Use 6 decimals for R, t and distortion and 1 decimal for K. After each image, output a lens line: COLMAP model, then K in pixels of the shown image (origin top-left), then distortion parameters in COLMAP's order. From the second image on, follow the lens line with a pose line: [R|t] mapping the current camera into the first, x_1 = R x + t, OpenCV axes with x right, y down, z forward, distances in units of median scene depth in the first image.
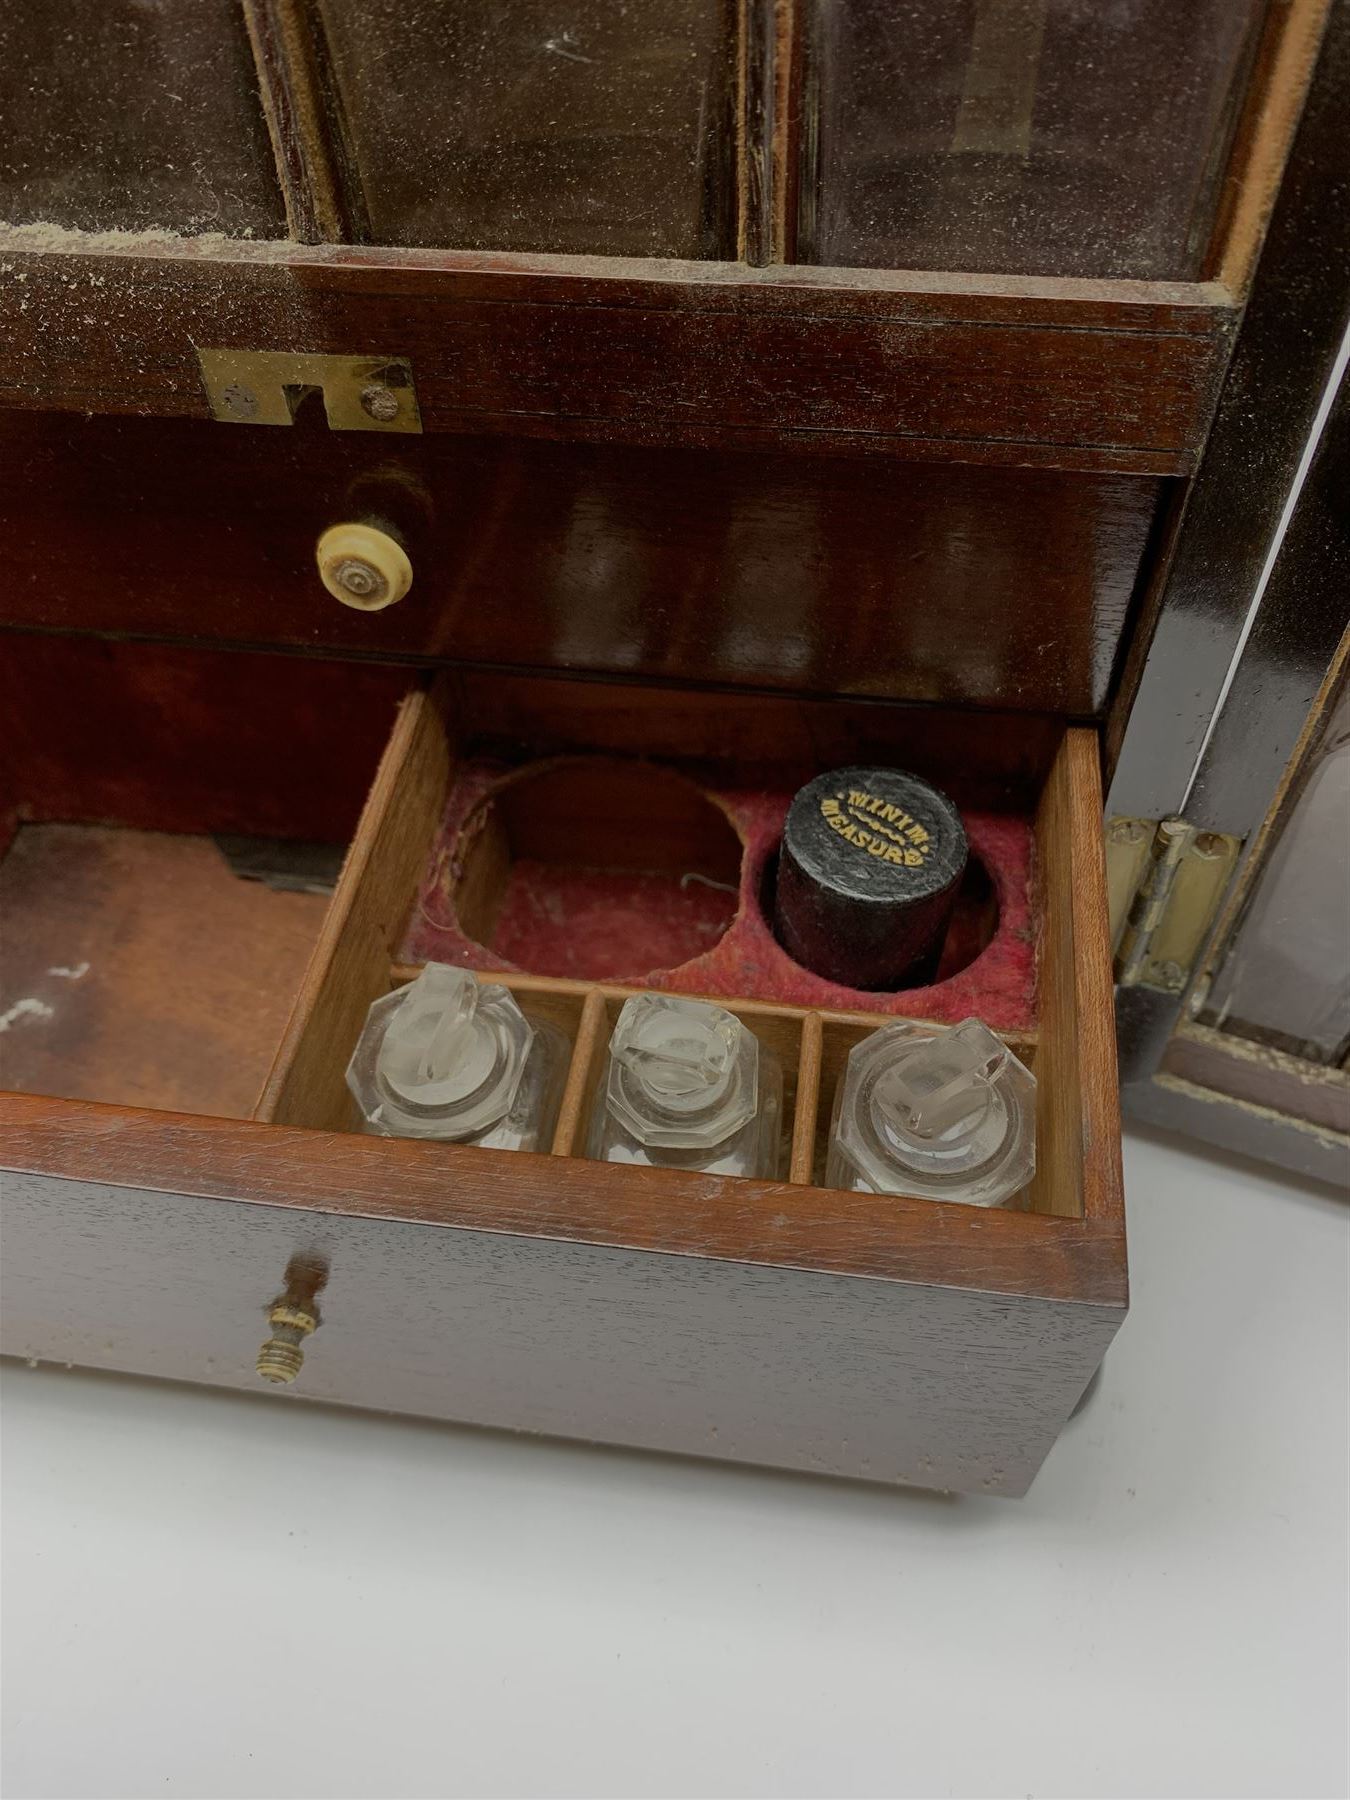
lens RADIAL K [[1370.6, 0, 675.0], [0, 1370.6, 900.0], [0, 0, 1]] dist [-0.061242, 0.042396]
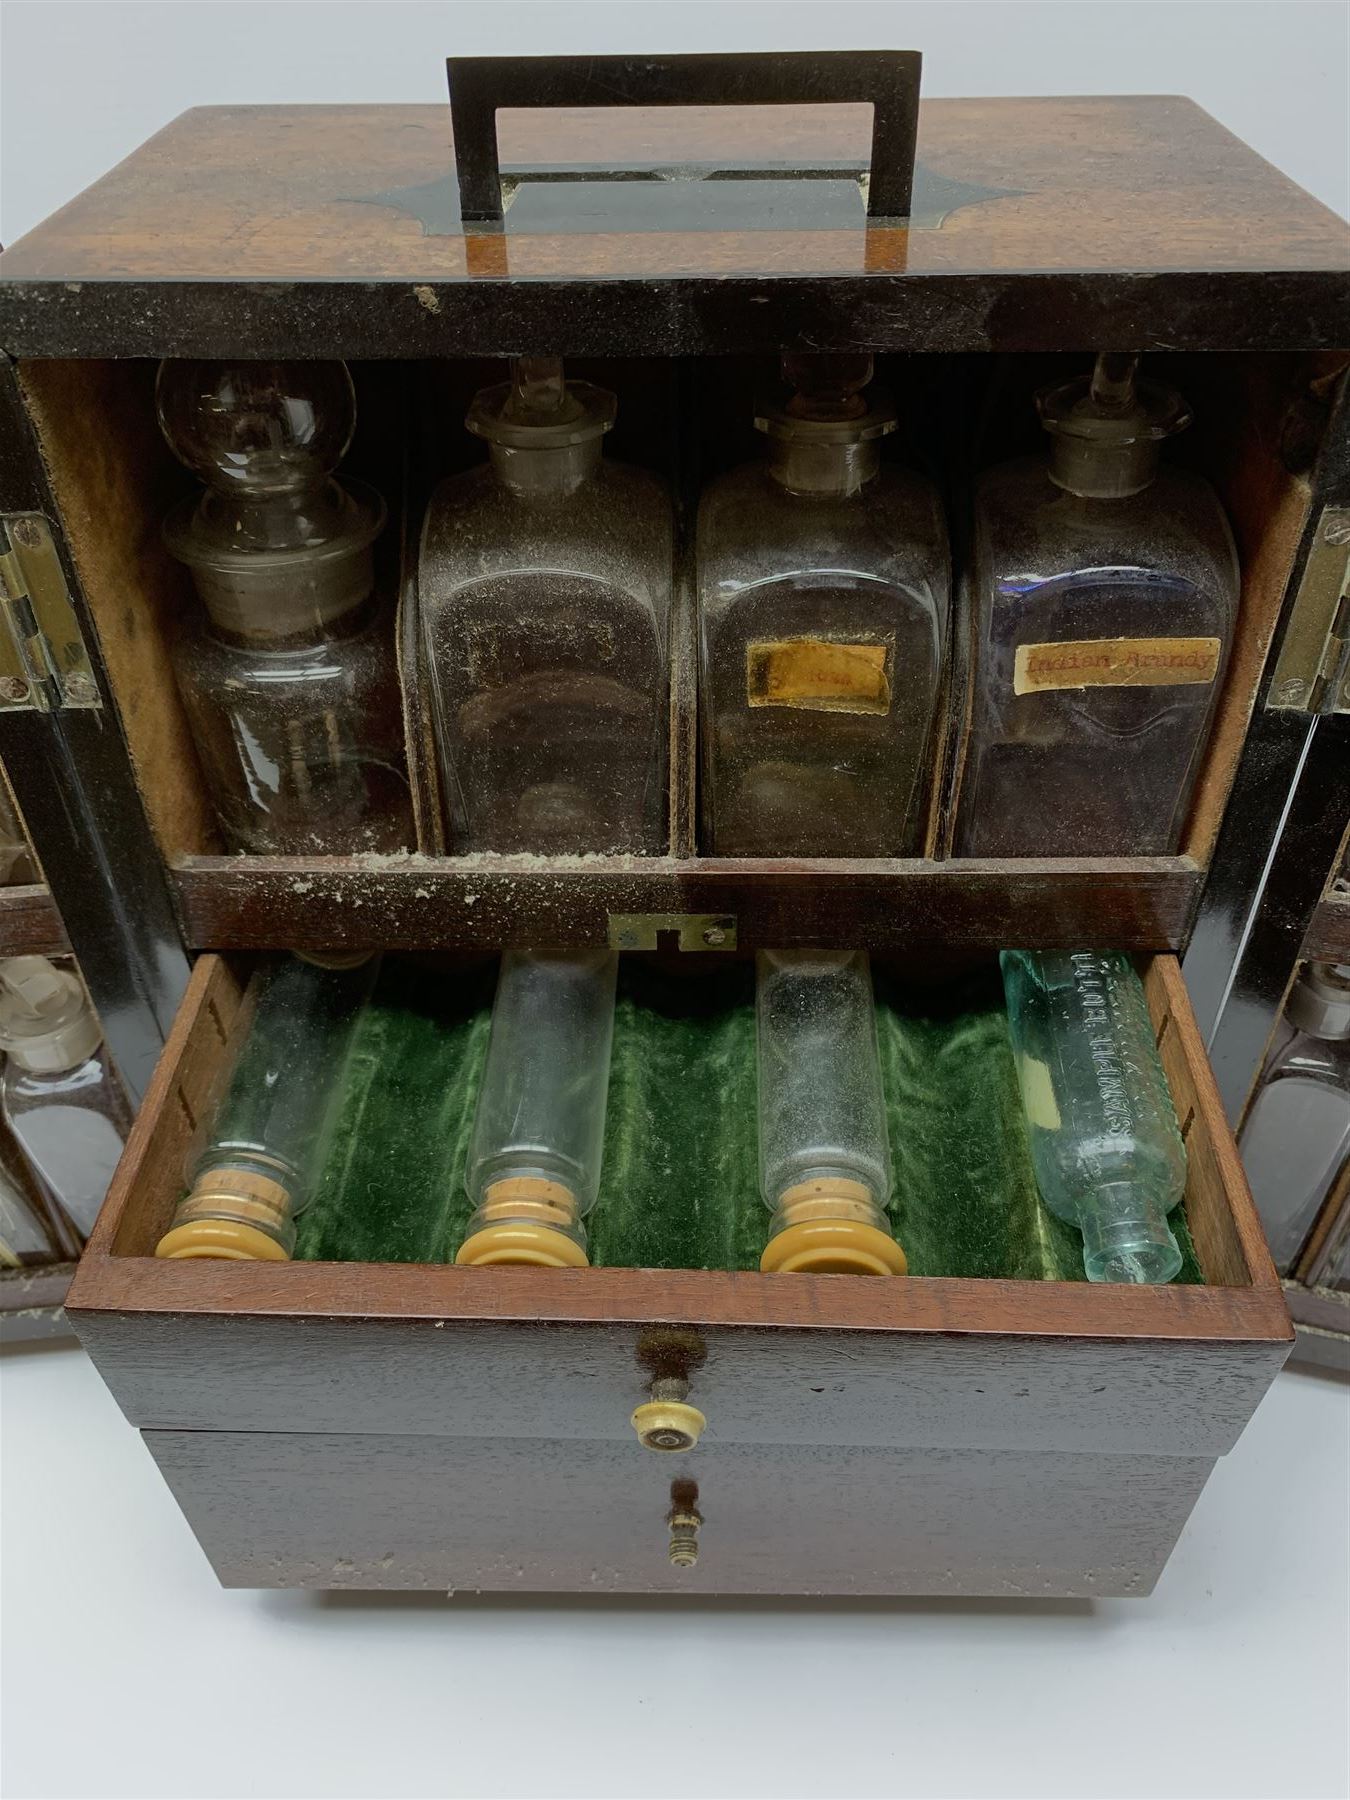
lens RADIAL K [[1407.9, 0, 675.0], [0, 1407.9, 900.0], [0, 0, 1]] dist [0.063172, -0.161659]
pose [[0.990934, -0.072836, 0.112896, -0.491196], [0.090694, 0.982593, -0.162128, -0.138145], [-0.099122, 0.170897, 0.980290, -0.779909]]
